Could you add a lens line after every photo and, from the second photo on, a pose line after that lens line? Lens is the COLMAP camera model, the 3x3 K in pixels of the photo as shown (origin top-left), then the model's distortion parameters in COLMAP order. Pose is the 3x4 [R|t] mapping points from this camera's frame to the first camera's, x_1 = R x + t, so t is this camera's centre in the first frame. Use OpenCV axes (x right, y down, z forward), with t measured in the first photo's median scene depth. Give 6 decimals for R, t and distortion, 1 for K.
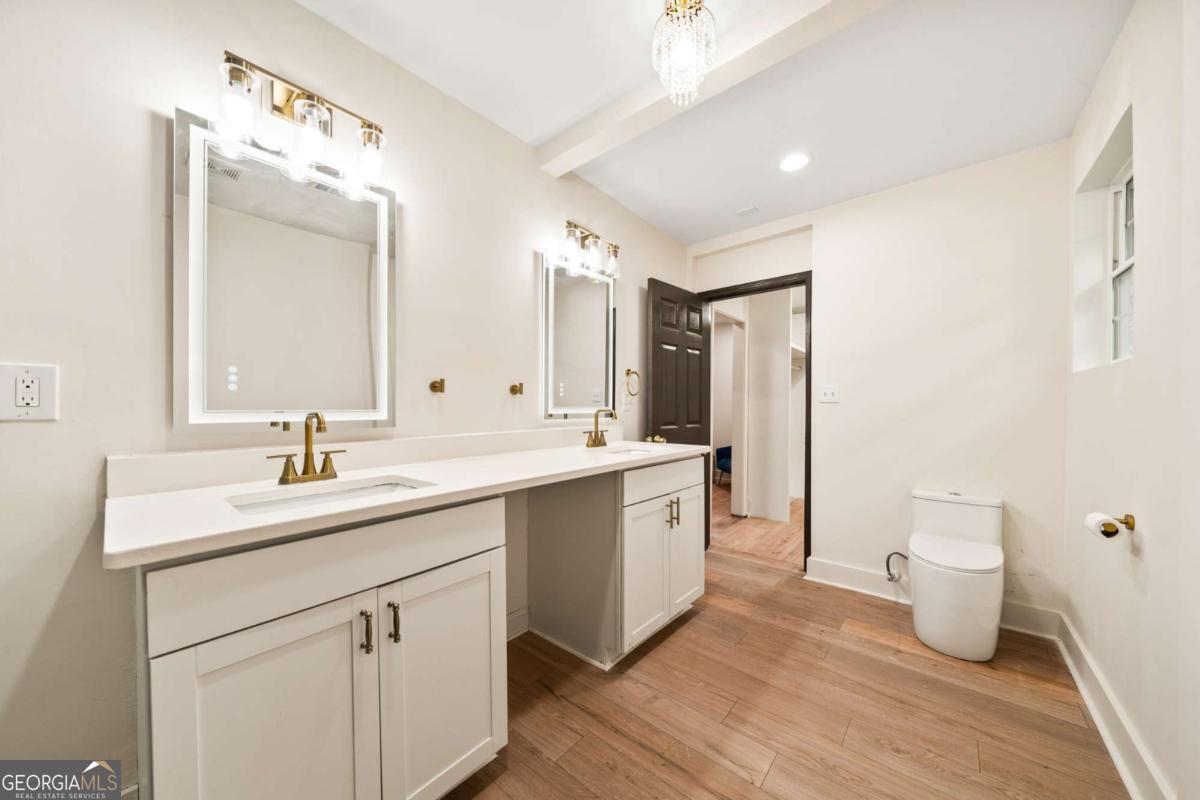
lens RADIAL K [[414.2, 0, 588.1], [0, 414.2, 410.0], [0, 0, 1]] dist [-0.000726, -0.000545]
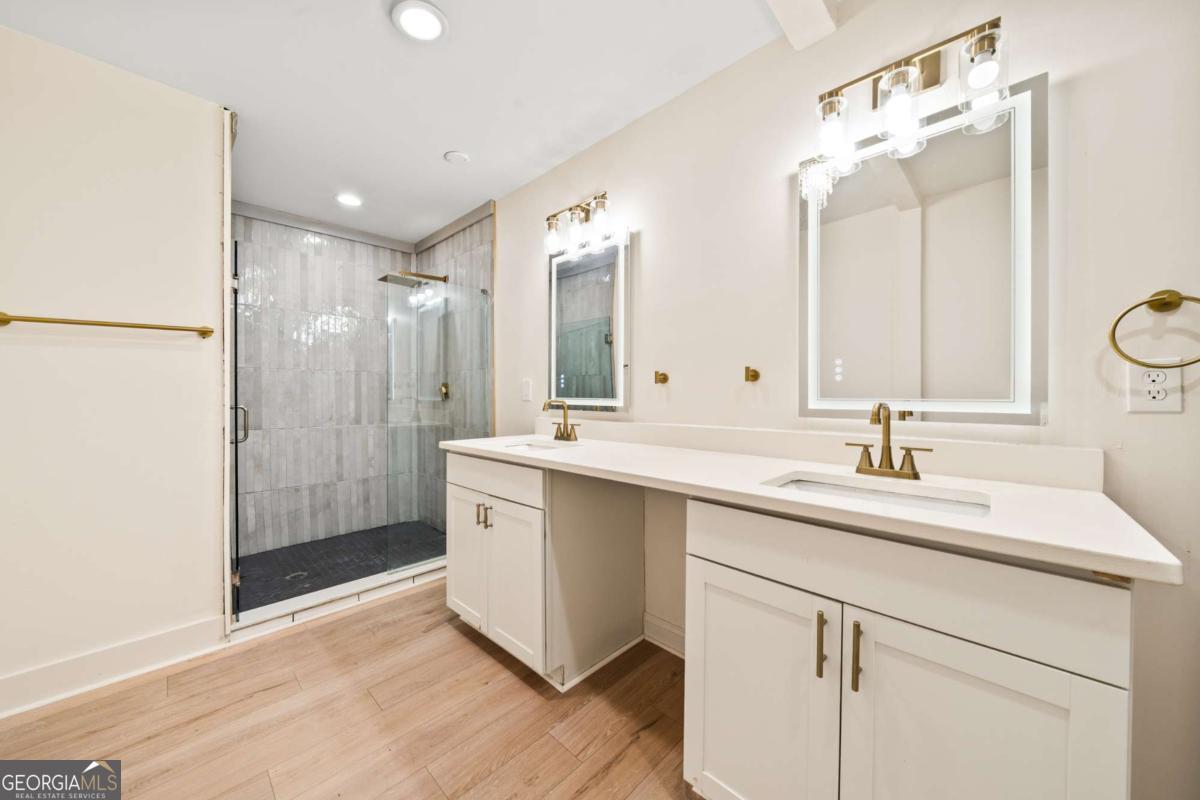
lens RADIAL K [[414.2, 0, 565.7], [0, 414.2, 393.3], [0, 0, 1]] dist [-0.000726, -0.000545]
pose [[-0.081826, -0.001515, -0.996645, 0.769259], [-0.011511, 0.999934, -0.000575, -0.013403], [0.996580, 0.011425, -0.081838, 0.883145]]
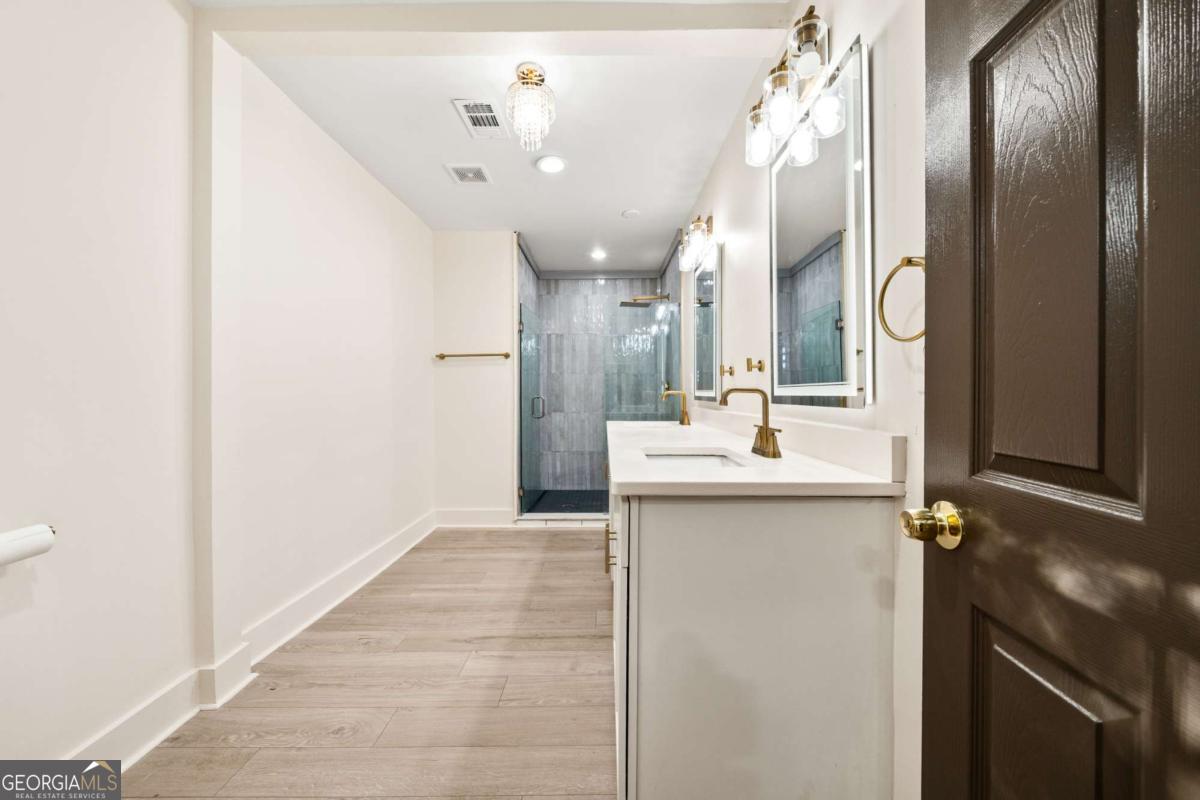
lens RADIAL K [[414.2, 0, 605.6], [0, 414.2, 393.0], [0, 0, 1]] dist [-0.000726, -0.000545]
pose [[-0.746436, 0.000097, -0.665457, 0.752521], [-0.007018, 0.999943, 0.008017, 0.001845], [0.665420, 0.010654, -0.746393, 1.740236]]
